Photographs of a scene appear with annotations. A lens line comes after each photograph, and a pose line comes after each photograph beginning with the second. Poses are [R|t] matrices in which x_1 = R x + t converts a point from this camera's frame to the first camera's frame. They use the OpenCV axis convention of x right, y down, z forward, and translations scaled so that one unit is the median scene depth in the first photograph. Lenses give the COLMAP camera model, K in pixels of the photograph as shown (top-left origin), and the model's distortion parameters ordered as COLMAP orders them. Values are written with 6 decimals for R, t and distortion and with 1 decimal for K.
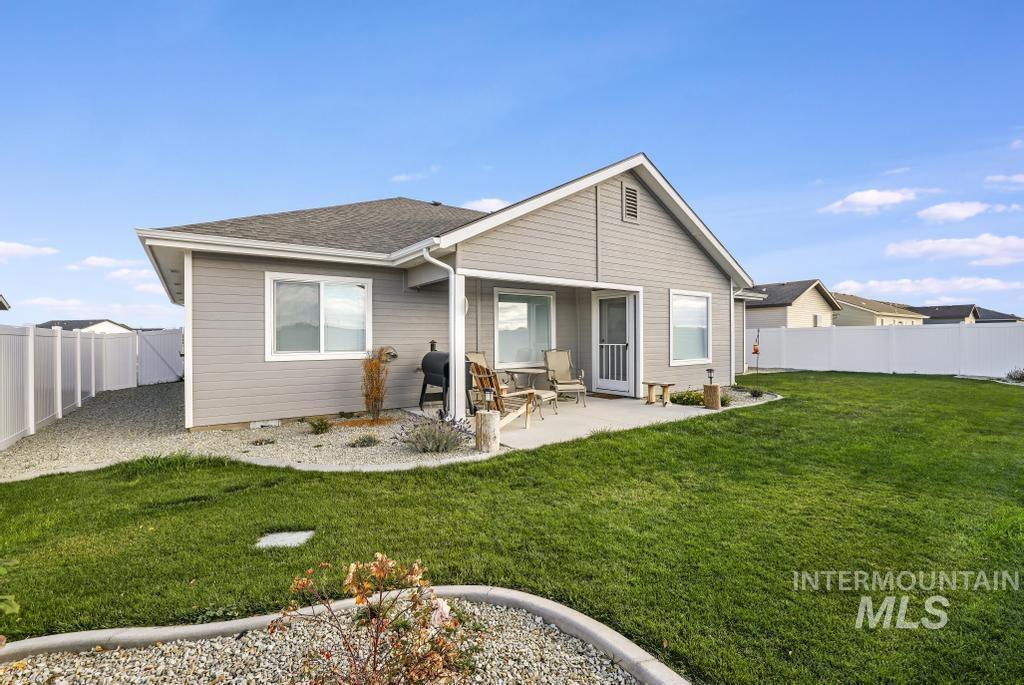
lens RADIAL K [[446.3, 0, 512.5], [0, 446.3, 341.1], [0, 0, 1]] dist [-0.025720, 0.004534]
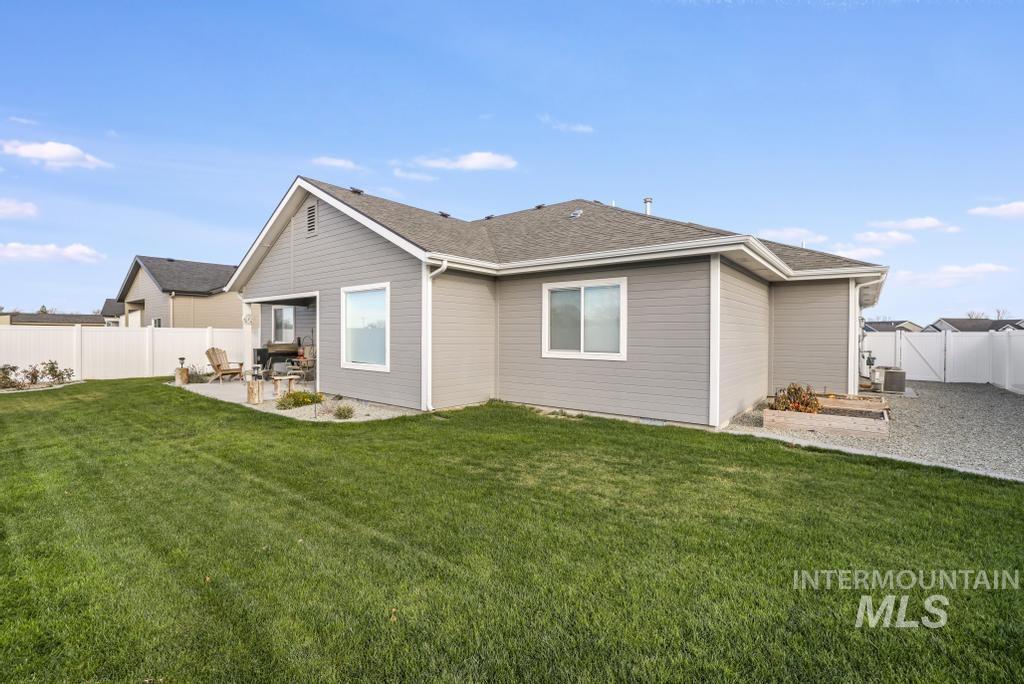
lens RADIAL K [[446.3, 0, 505.2], [0, 446.3, 338.5], [0, 0, 1]] dist [-0.025720, 0.004534]
pose [[0.264884, 0.017887, -0.964114, 1.478405], [-0.015746, 0.999775, 0.014223, -0.028575], [0.964152, 0.011413, 0.265106, 1.165084]]
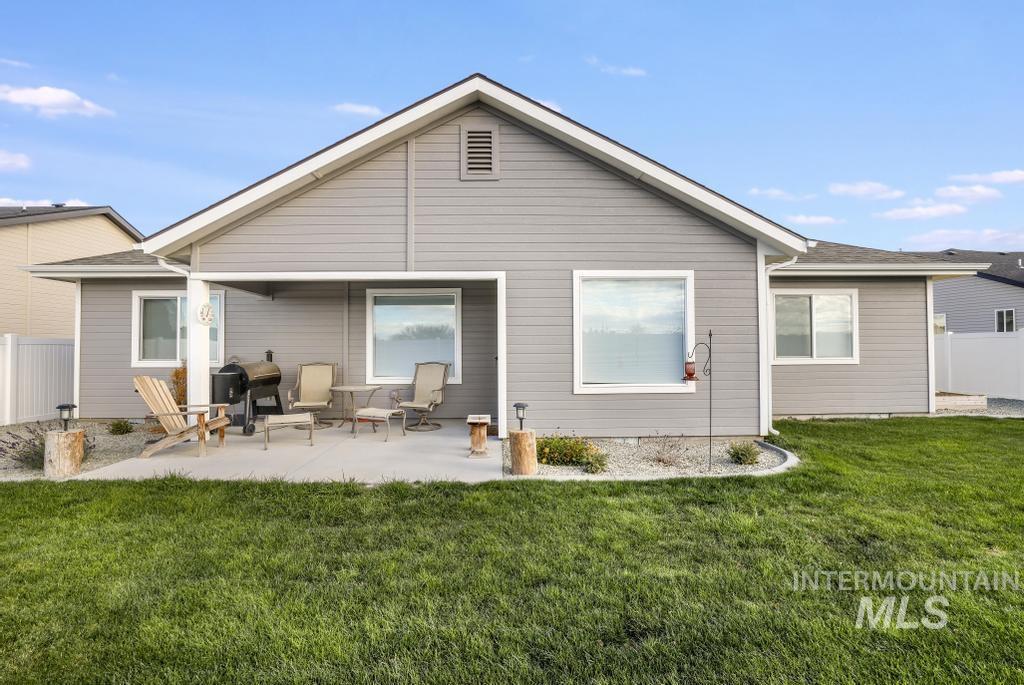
lens RADIAL K [[446.3, 0, 511.1], [0, 446.3, 337.3], [0, 0, 1]] dist [-0.025720, 0.004534]
pose [[0.827749, -0.012431, -0.560961, 0.676276], [-0.004081, 0.999595, -0.028172, -0.005759], [0.561084, 0.025608, 0.827363, 0.461136]]
